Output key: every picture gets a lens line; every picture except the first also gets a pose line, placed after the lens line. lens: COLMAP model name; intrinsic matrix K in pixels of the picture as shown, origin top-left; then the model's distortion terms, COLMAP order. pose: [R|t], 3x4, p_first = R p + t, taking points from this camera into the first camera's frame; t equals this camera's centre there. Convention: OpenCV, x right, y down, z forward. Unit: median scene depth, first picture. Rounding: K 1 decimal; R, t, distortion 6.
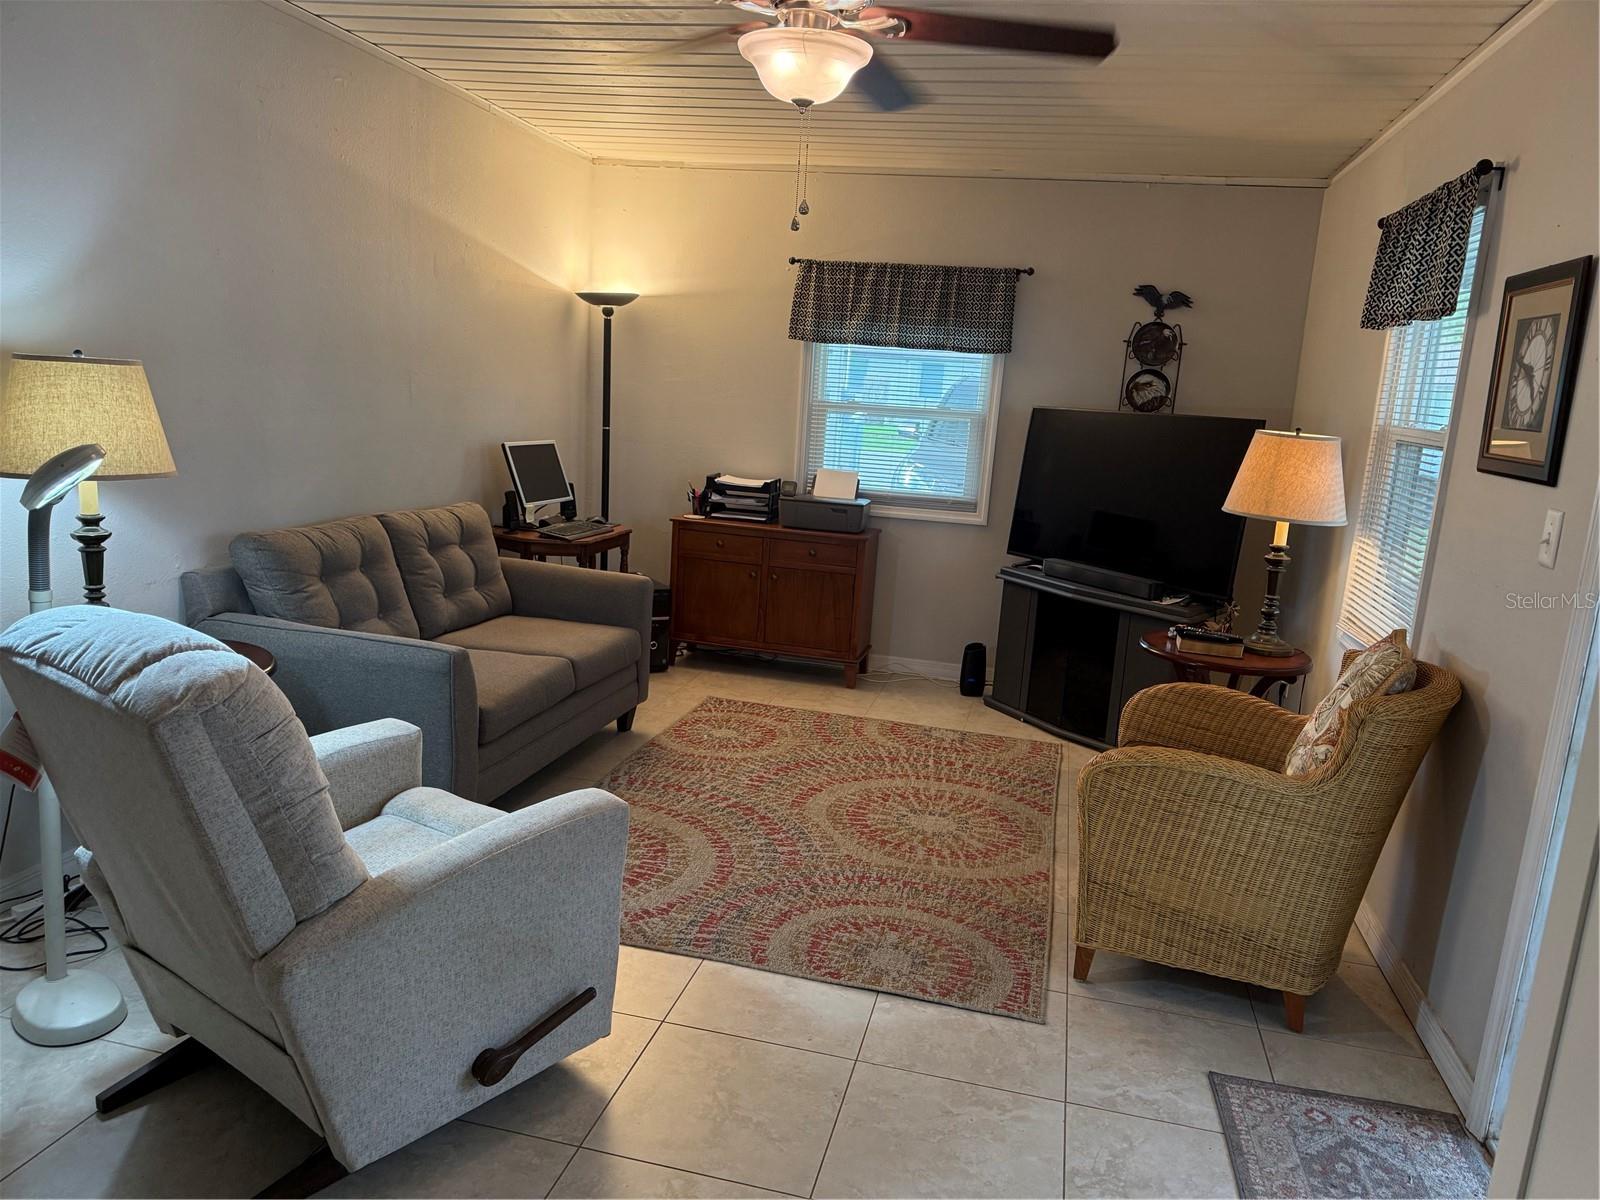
lens RADIAL K [[1112.7, 0, 811.8], [0, 1112.7, 605.7], [0, 0, 1]] dist [0.149483, -0.226982]
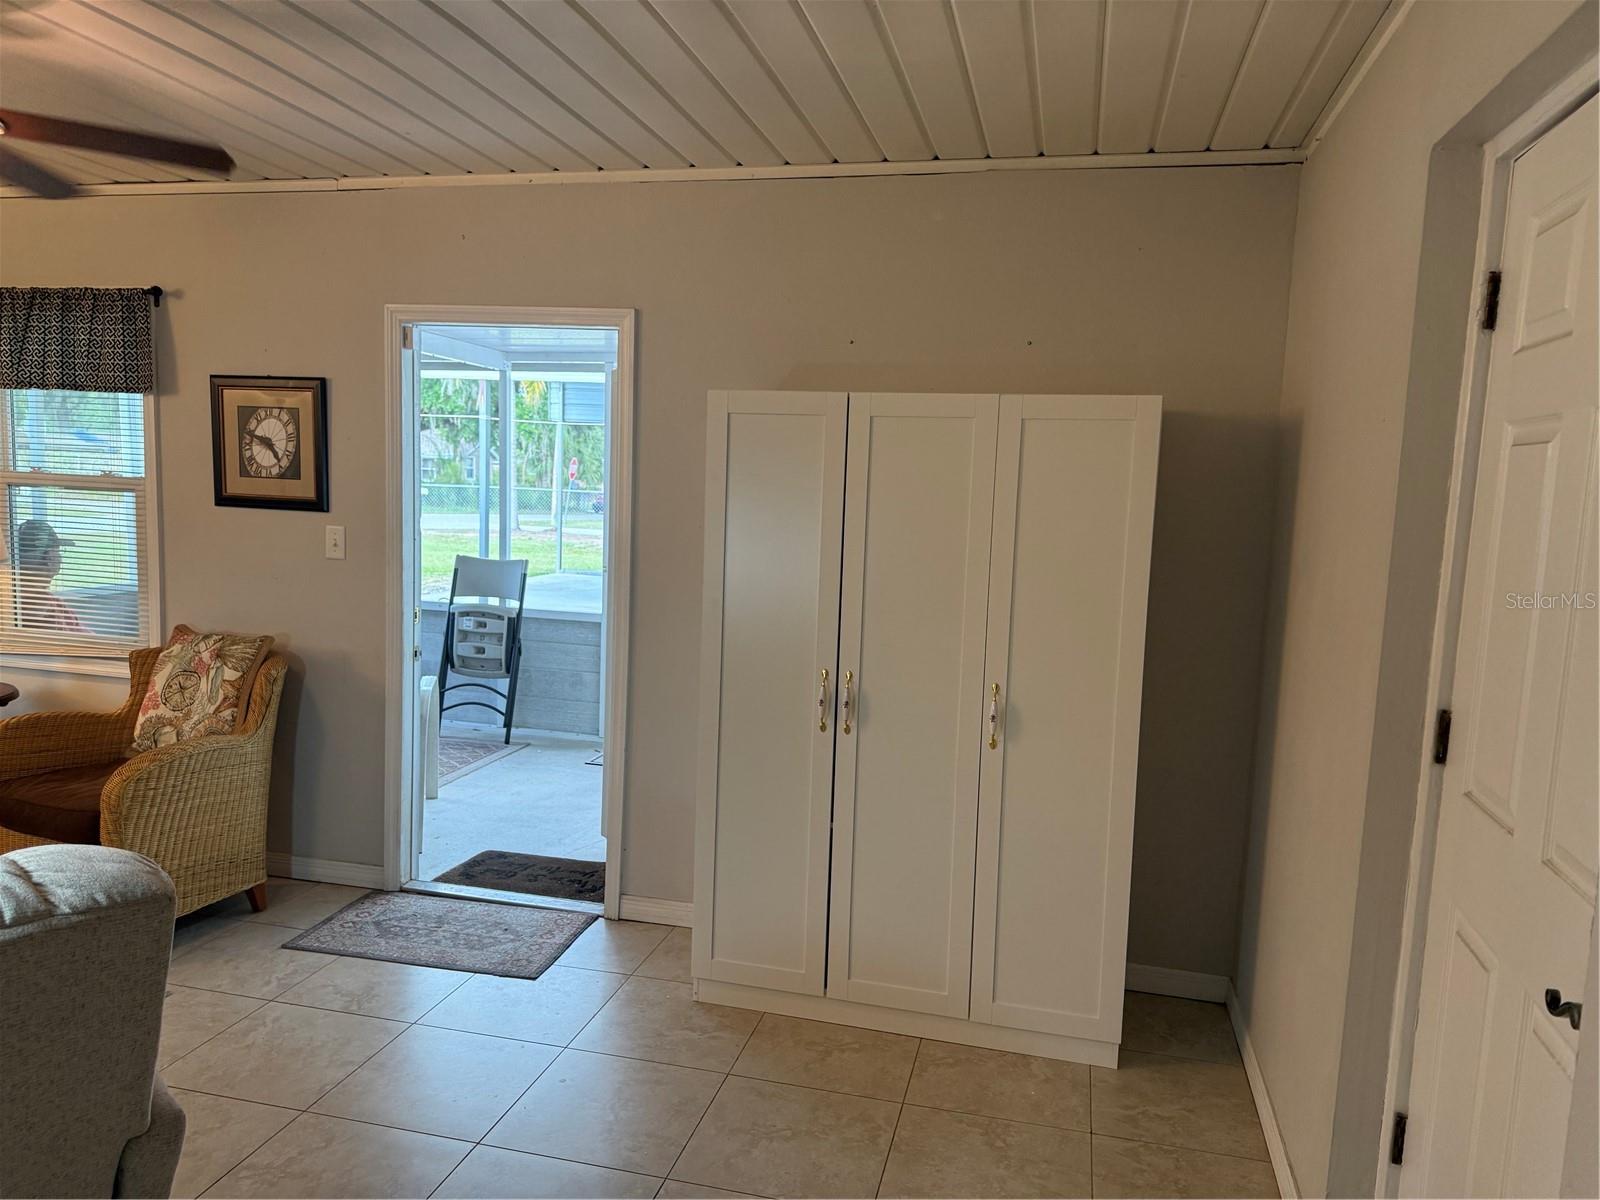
lens RADIAL K [[1143.4, 0, 800.0], [0, 1143.4, 600.0], [0, 0, 1]] dist [0.005879, 0.000214]
pose [[0.007409, -0.173361, 0.984830, -0.483087], [0.160007, 0.972373, 0.169964, -0.071882], [-0.987088, 0.156320, 0.034943, 0.125952]]
